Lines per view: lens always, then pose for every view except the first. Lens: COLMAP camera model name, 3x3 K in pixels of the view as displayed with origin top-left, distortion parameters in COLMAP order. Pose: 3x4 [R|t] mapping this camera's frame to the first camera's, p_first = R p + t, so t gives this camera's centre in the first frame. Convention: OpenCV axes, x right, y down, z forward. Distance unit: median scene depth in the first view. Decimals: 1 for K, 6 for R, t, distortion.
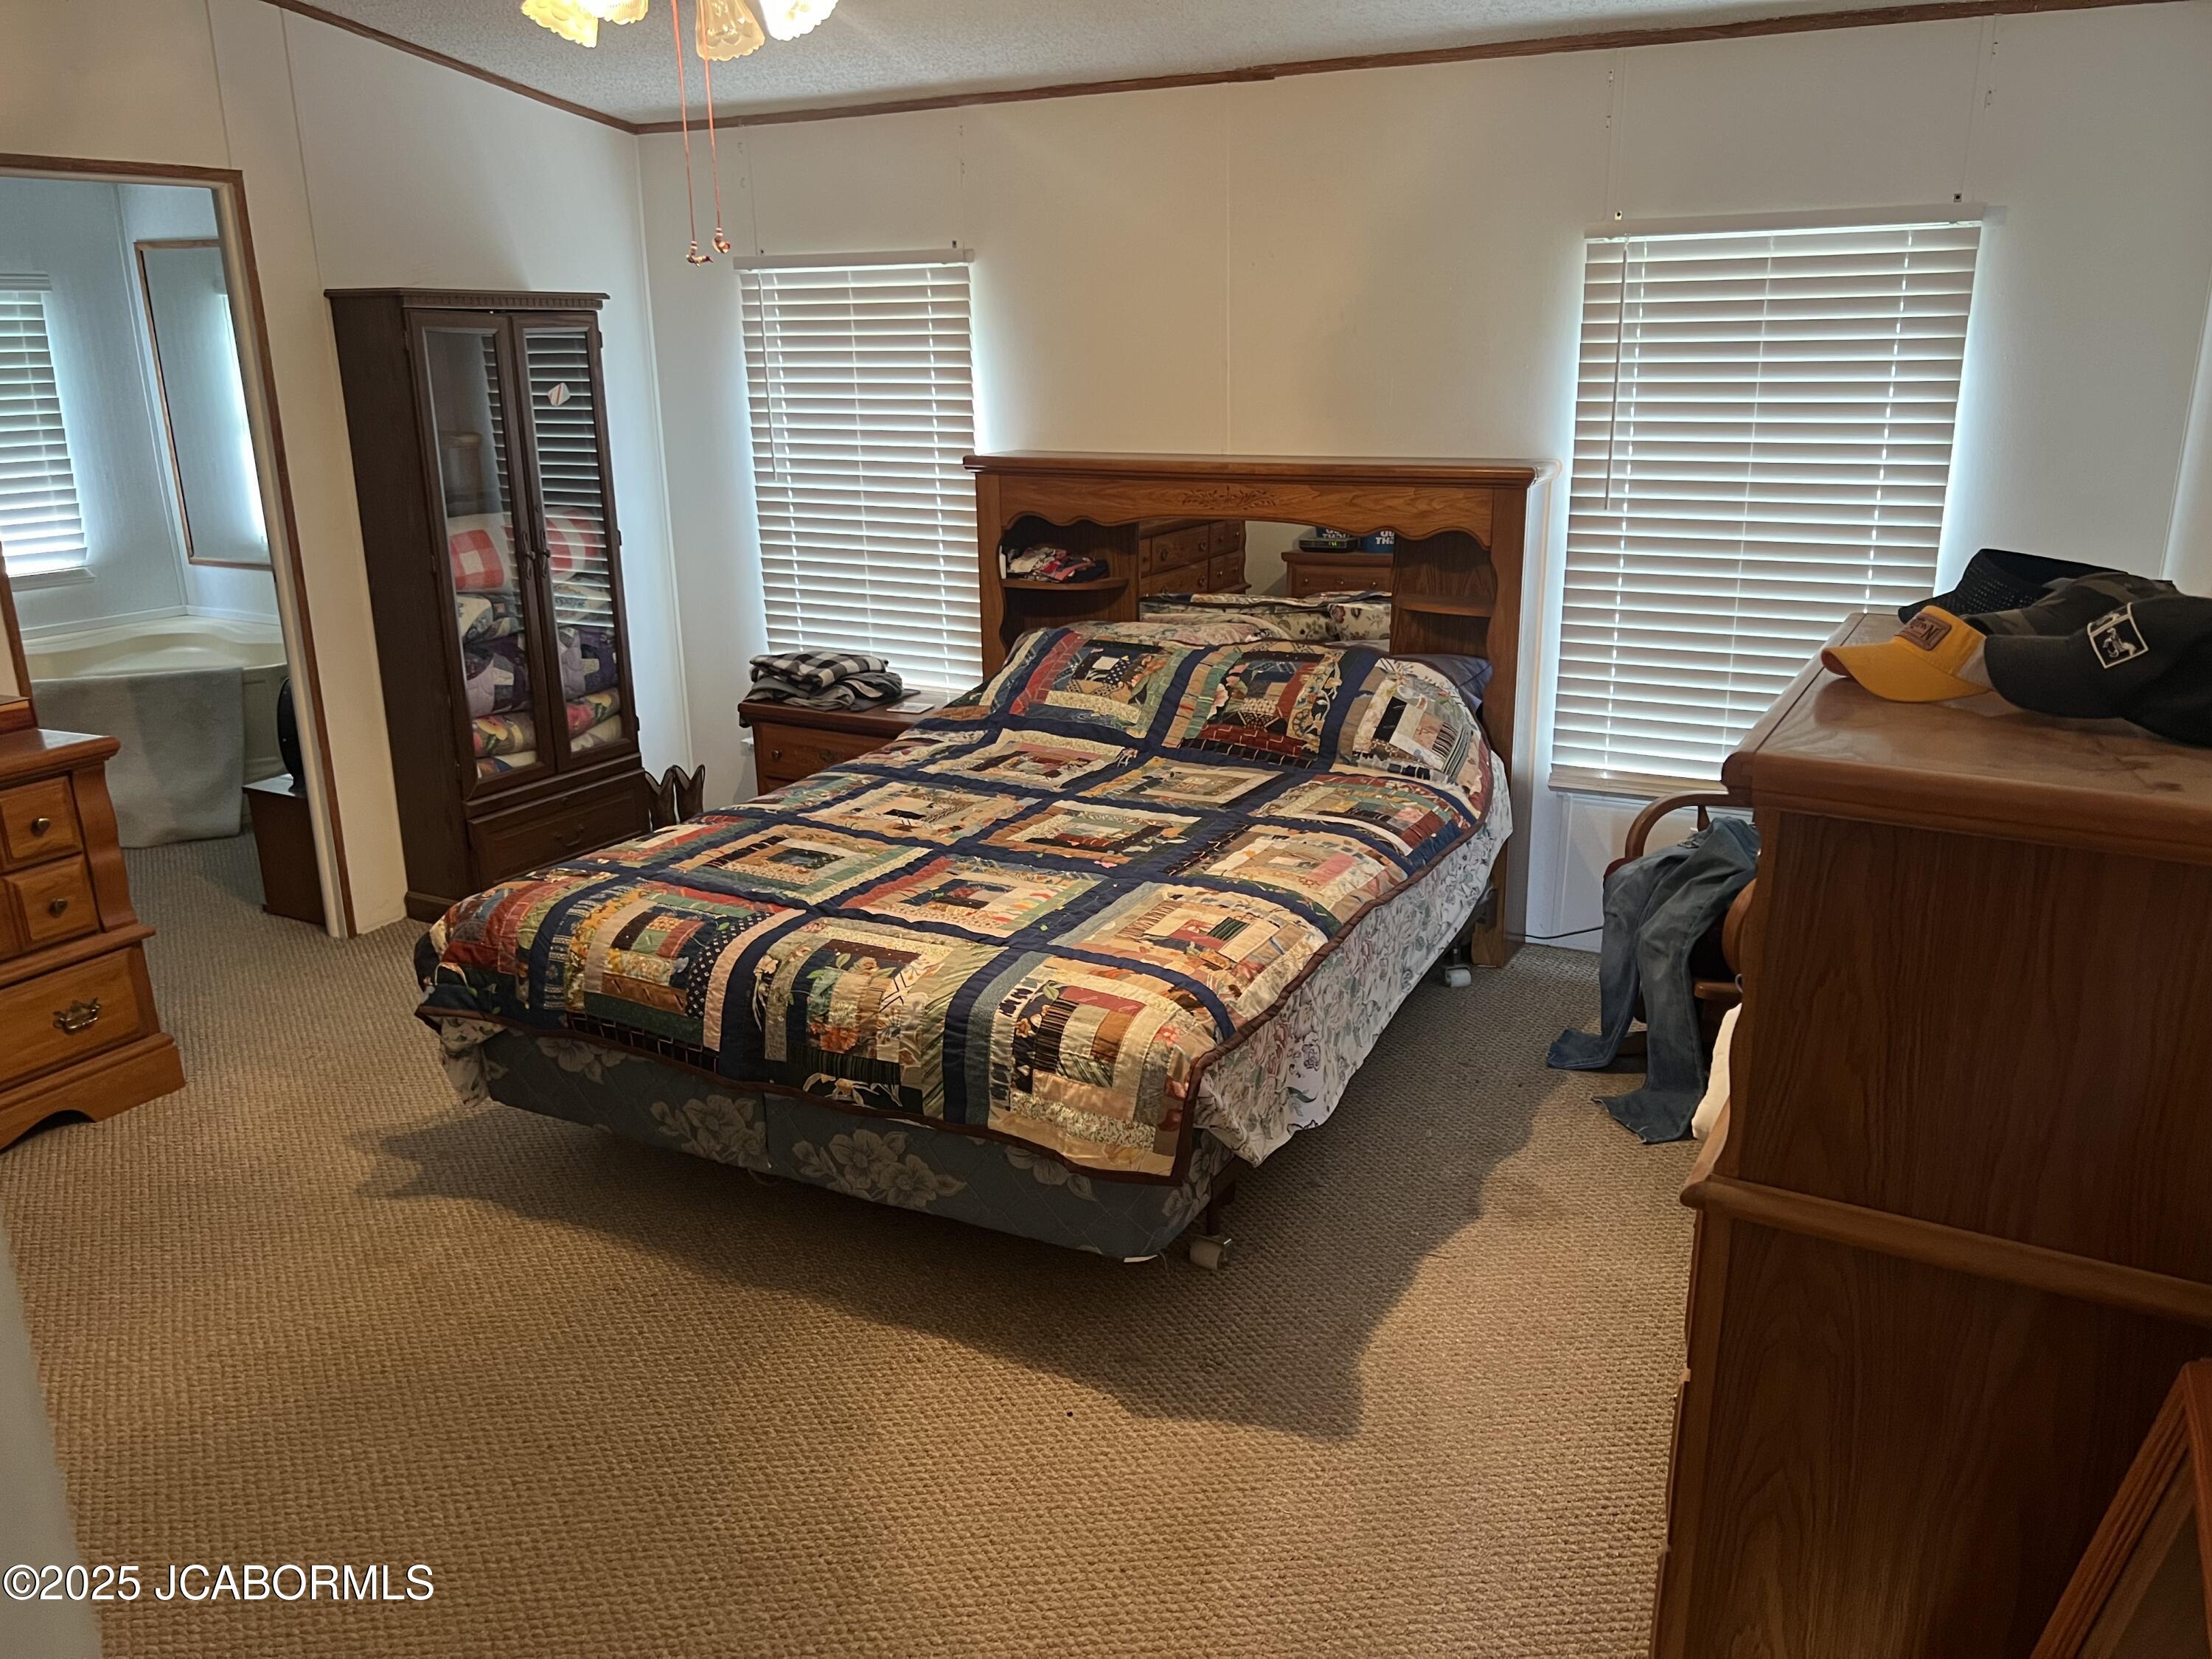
lens RADIAL K [[1655.2, 0, 1098.2], [0, 1655.2, 849.0], [0, 0, 1]] dist [0.030487, -0.068306]
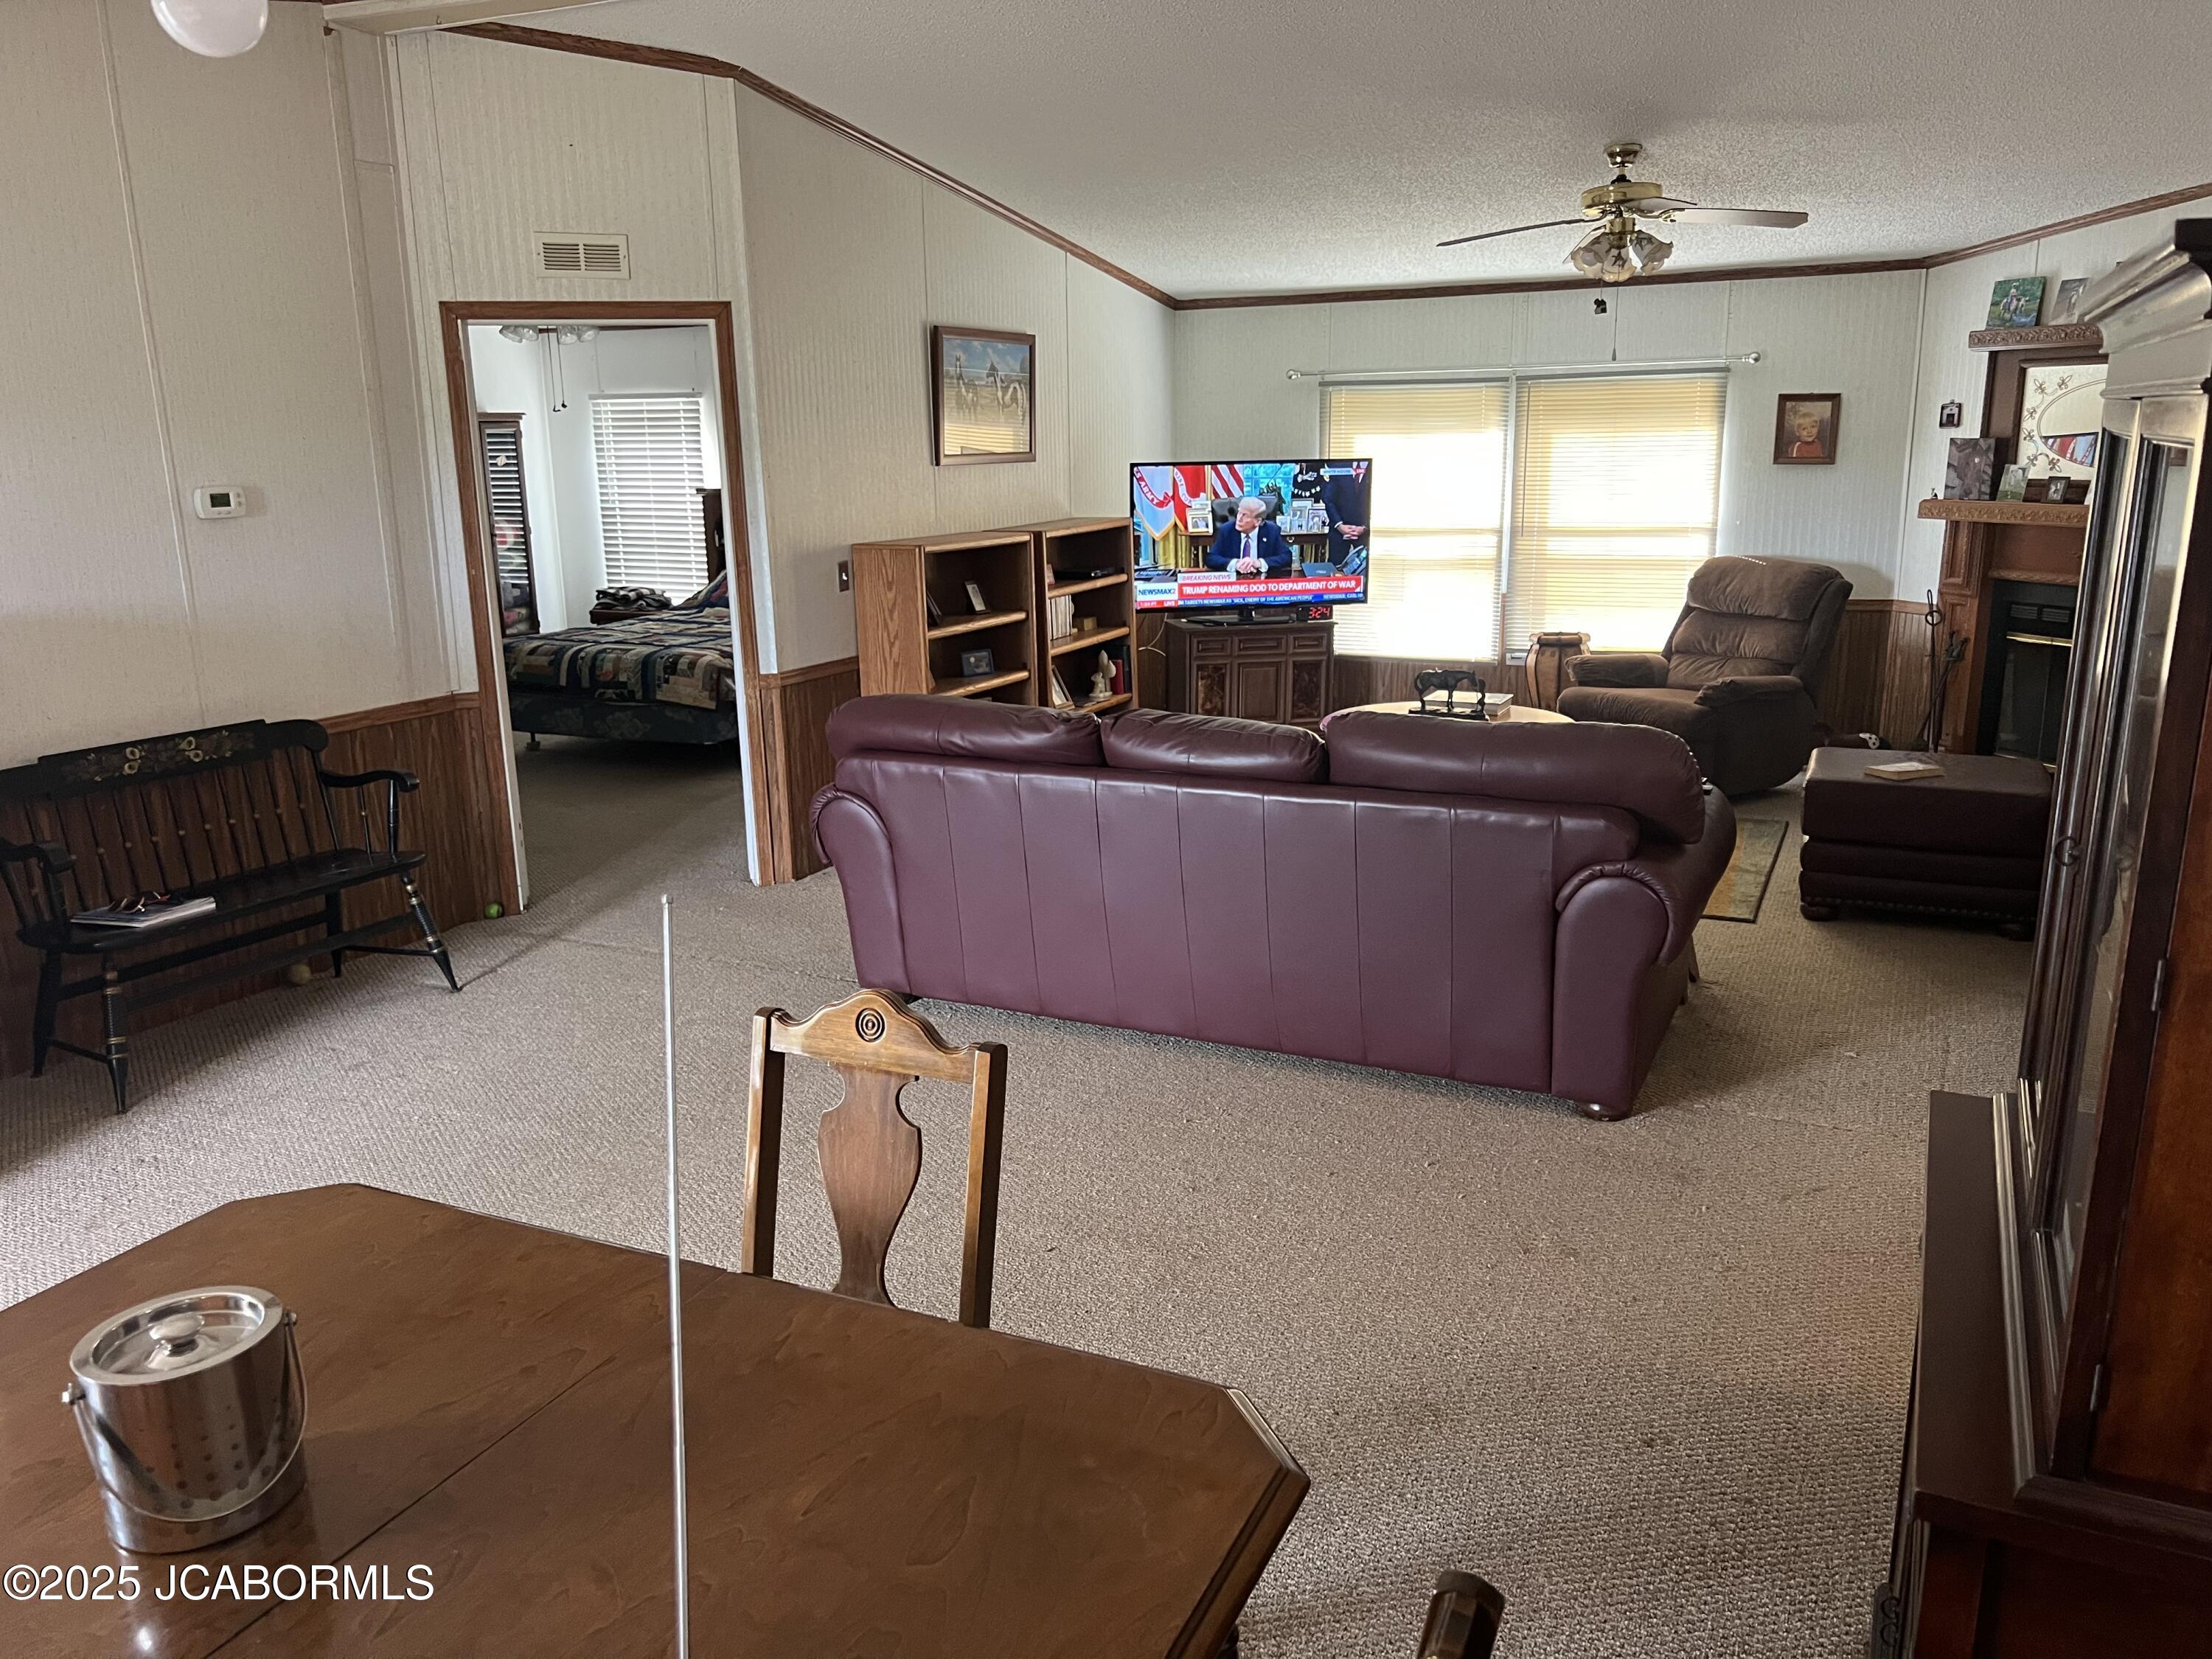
lens RADIAL K [[1655.2, 0, 1103.9], [0, 1655.2, 852.1], [0, 0, 1]] dist [0.030487, -0.068306]
pose [[0.998691, -0.010402, 0.050071, 0.314495], [0.012964, 0.998609, -0.051110, 0.327504], [-0.049470, 0.051692, 0.997437, -1.069270]]
